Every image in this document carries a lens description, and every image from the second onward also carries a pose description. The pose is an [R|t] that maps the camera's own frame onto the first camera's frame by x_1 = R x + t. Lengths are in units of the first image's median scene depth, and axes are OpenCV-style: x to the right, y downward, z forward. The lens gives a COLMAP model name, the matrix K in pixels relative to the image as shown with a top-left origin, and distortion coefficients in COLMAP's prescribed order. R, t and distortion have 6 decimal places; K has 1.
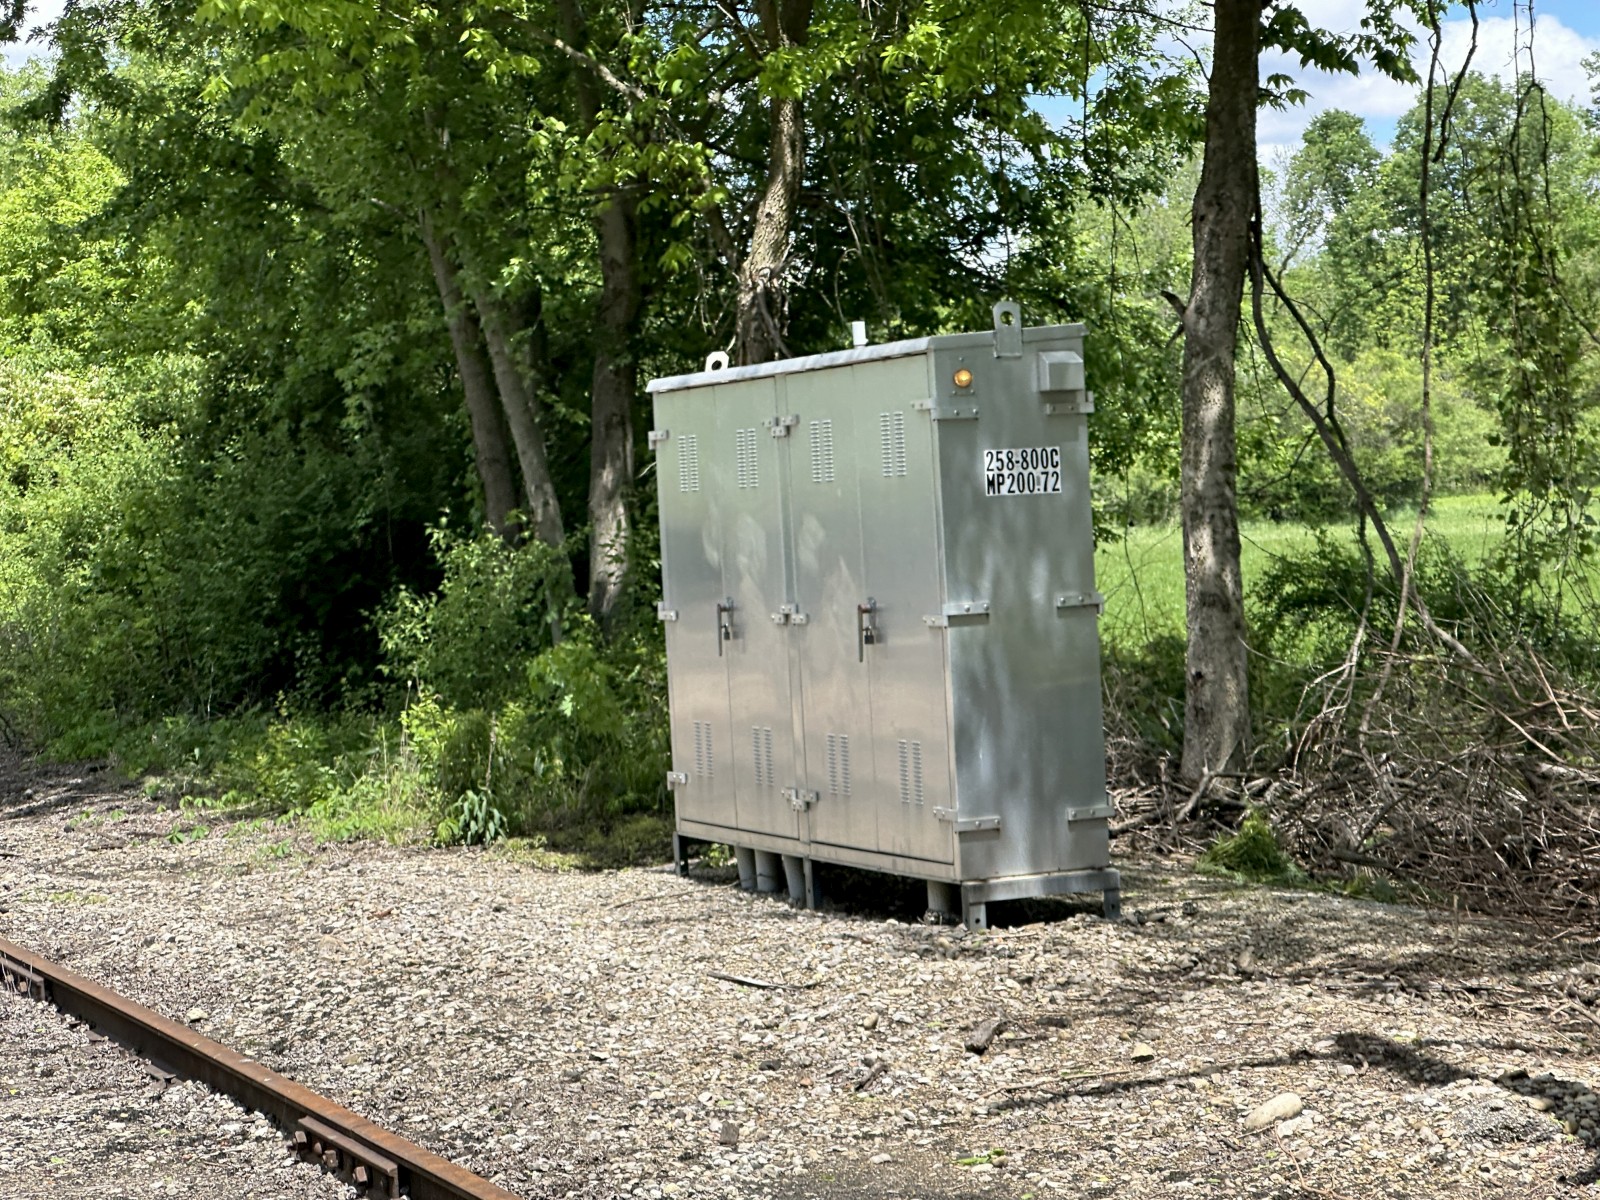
lens RADIAL K [[3654.4, 0, 799.1], [0, 3654.4, 598.9], [0, 0, 1]] dist [0.217215, 0.000000]
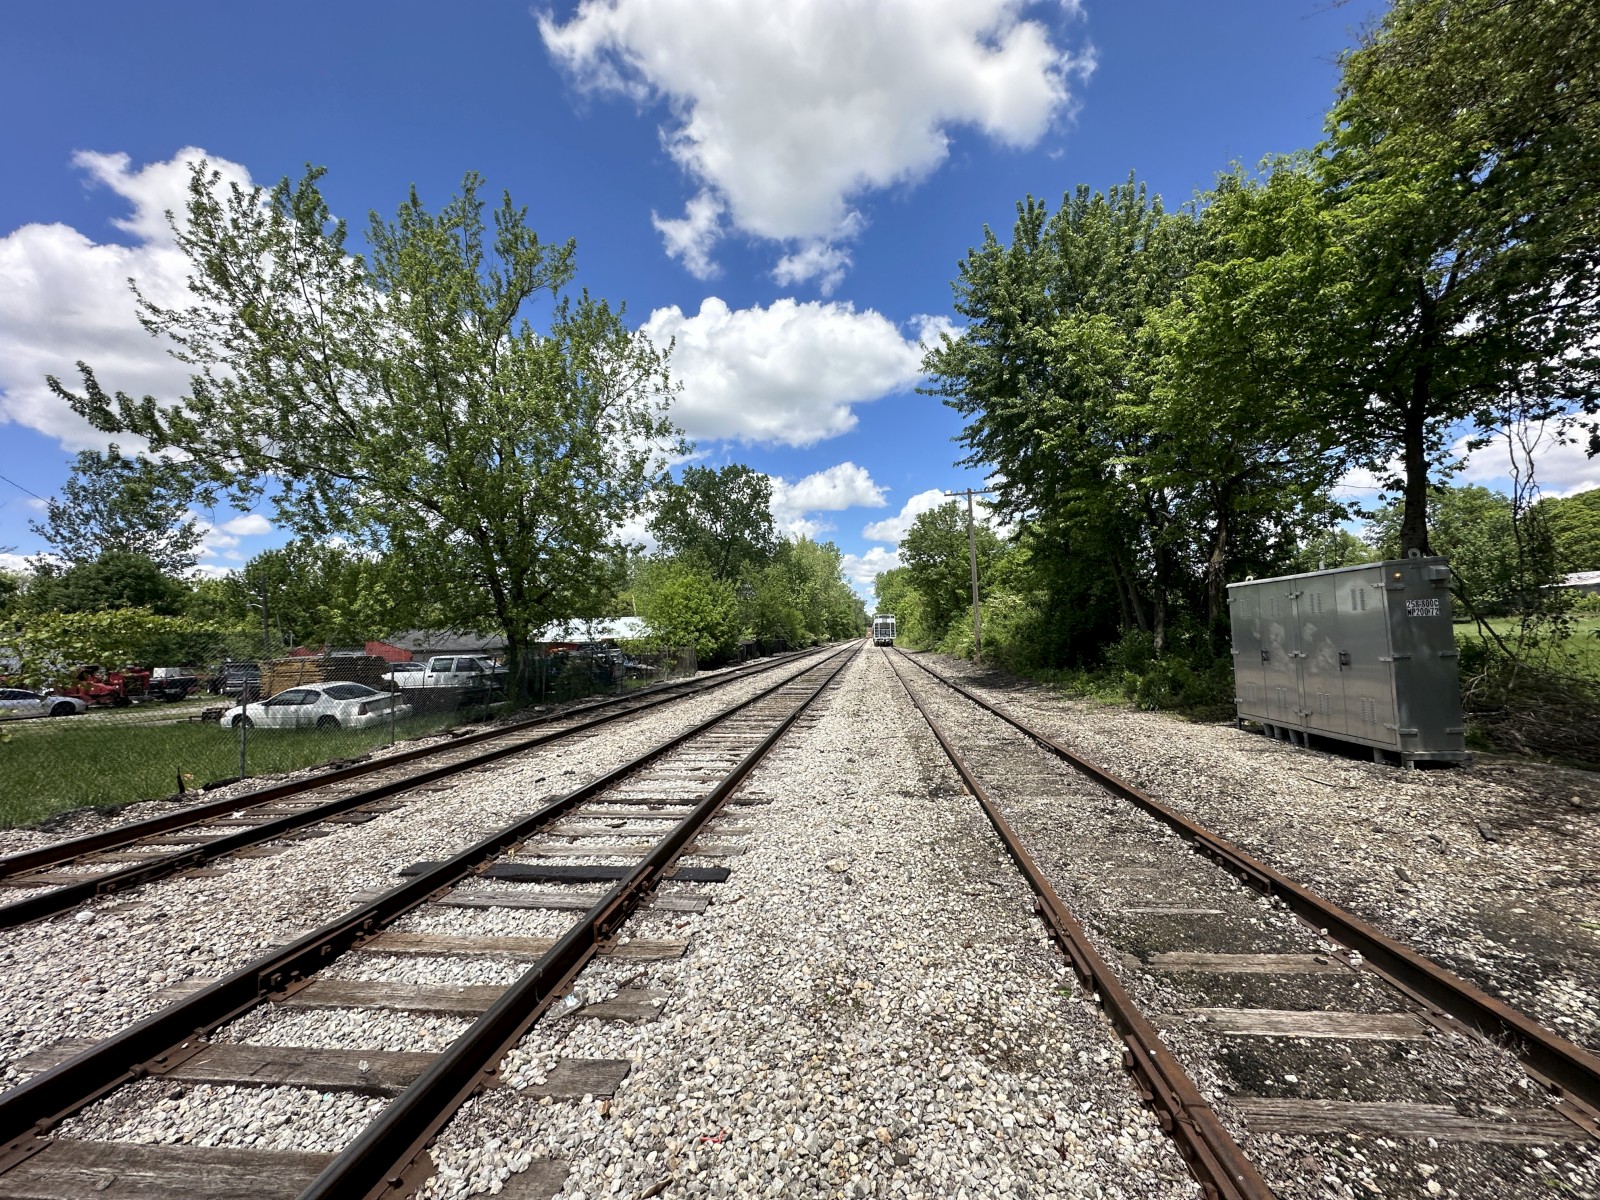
lens RADIAL K [[644.0, 0, 798.9], [0, 644.0, 599.6], [0, 0, 1]] dist [-0.000593, -0.000090]
pose [[0.879890, -0.004168, -0.475159, -0.111971], [-0.025813, 0.998066, -0.056554, -0.000422], [0.474476, 0.062026, 0.878081, 0.286907]]
